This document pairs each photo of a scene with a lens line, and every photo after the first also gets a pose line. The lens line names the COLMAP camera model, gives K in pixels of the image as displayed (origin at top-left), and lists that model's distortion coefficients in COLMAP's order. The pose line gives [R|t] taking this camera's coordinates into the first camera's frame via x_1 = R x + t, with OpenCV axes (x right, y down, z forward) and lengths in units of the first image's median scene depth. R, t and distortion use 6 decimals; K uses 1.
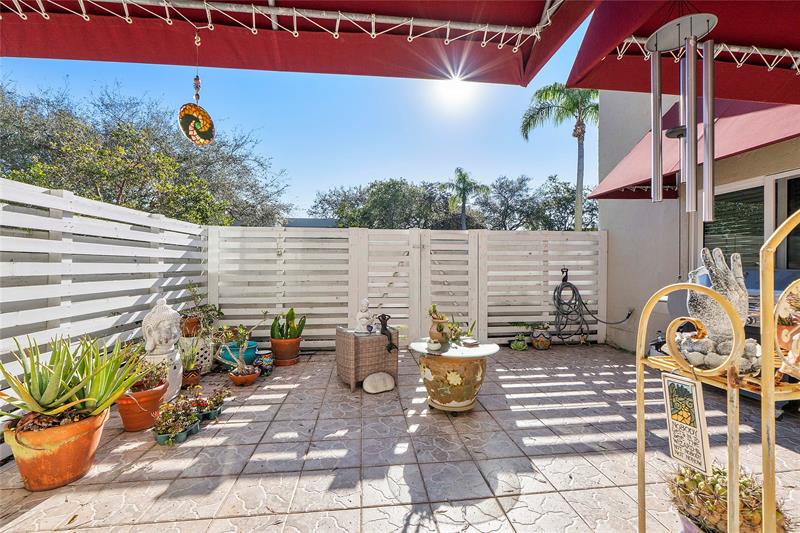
lens RADIAL K [[341.9, 0, 399.9], [0, 341.9, 265.0], [0, 0, 1]] dist [-0.006318, -0.000432]
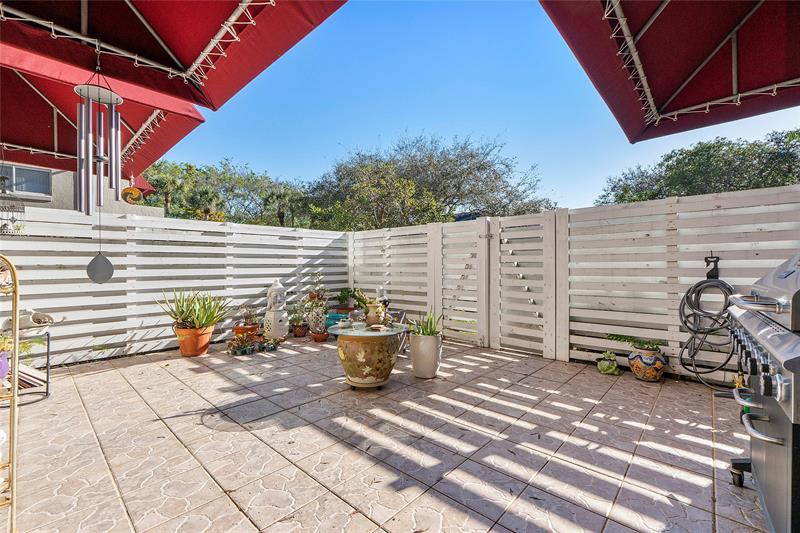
lens RADIAL K [[341.9, 0, 397.8], [0, 341.9, 267.9], [0, 0, 1]] dist [-0.006318, -0.000432]
pose [[0.656026, 0.000875, -0.754738, 0.614707], [0.008930, 0.999920, 0.008921, 0.021577], [0.754685, -0.012593, 0.655966, 0.216570]]
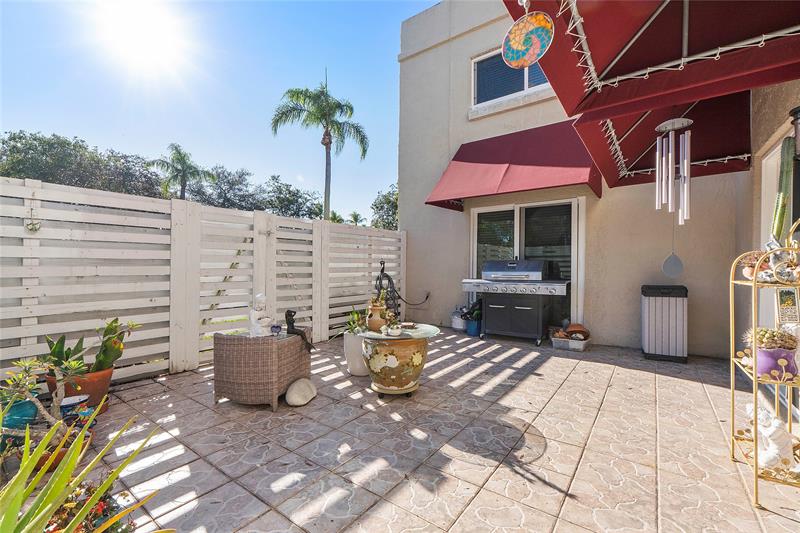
lens RADIAL K [[341.9, 0, 404.7], [0, 341.9, 269.6], [0, 0, 1]] dist [-0.006318, -0.000432]
pose [[0.677172, -0.006971, 0.735792, -0.342371], [-0.005023, 0.999888, 0.014096, 0.024011], [-0.735808, -0.013241, 0.677061, 0.173891]]
